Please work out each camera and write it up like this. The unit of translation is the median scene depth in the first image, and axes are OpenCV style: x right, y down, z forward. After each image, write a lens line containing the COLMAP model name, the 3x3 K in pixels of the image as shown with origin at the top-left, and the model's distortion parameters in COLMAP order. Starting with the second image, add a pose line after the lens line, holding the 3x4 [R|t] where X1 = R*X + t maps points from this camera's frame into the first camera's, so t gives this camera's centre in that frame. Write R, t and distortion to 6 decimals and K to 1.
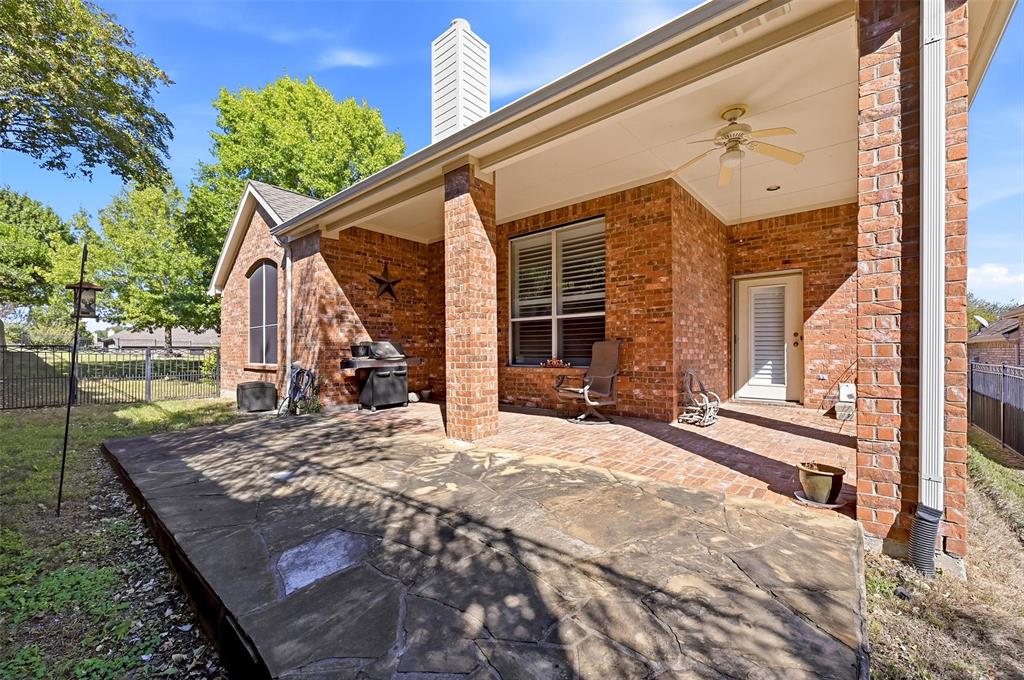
lens RADIAL K [[407.8, 0, 515.5], [0, 407.8, 354.5], [0, 0, 1]] dist [-0.035577, -0.000037]
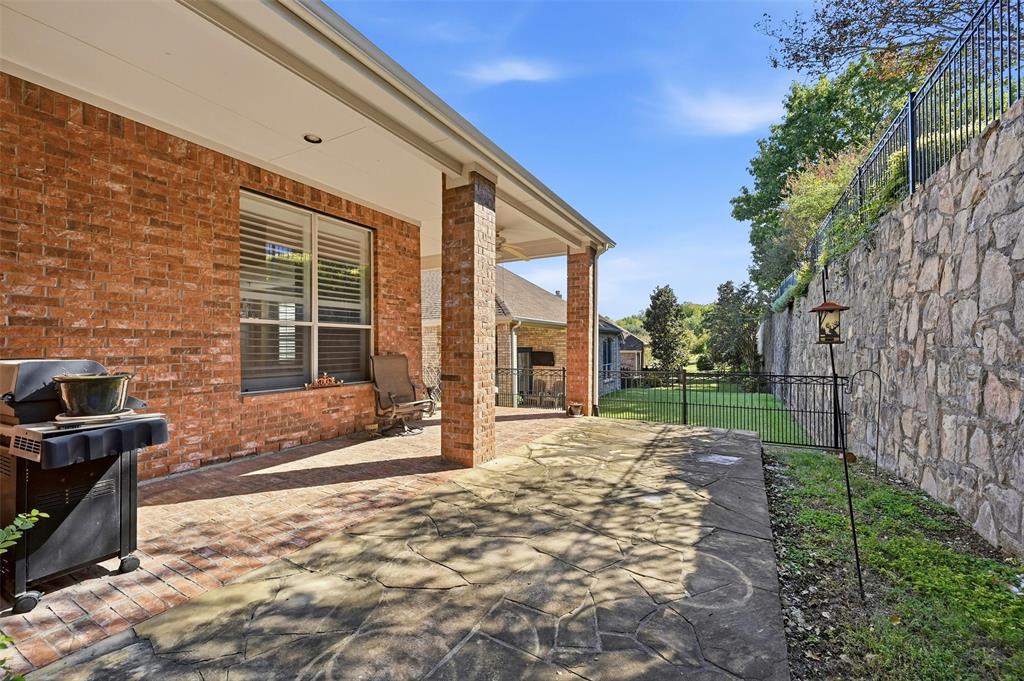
lens RADIAL K [[445.3, 0, 508.6], [0, 445.3, 348.7], [0, 0, 1]] dist [-0.000562, 0.000174]
pose [[-0.207797, 0.002235, 0.978169, -1.412287], [0.010180, 0.999948, -0.000122, -0.069060], [-0.978119, 0.009933, -0.207809, 1.388190]]
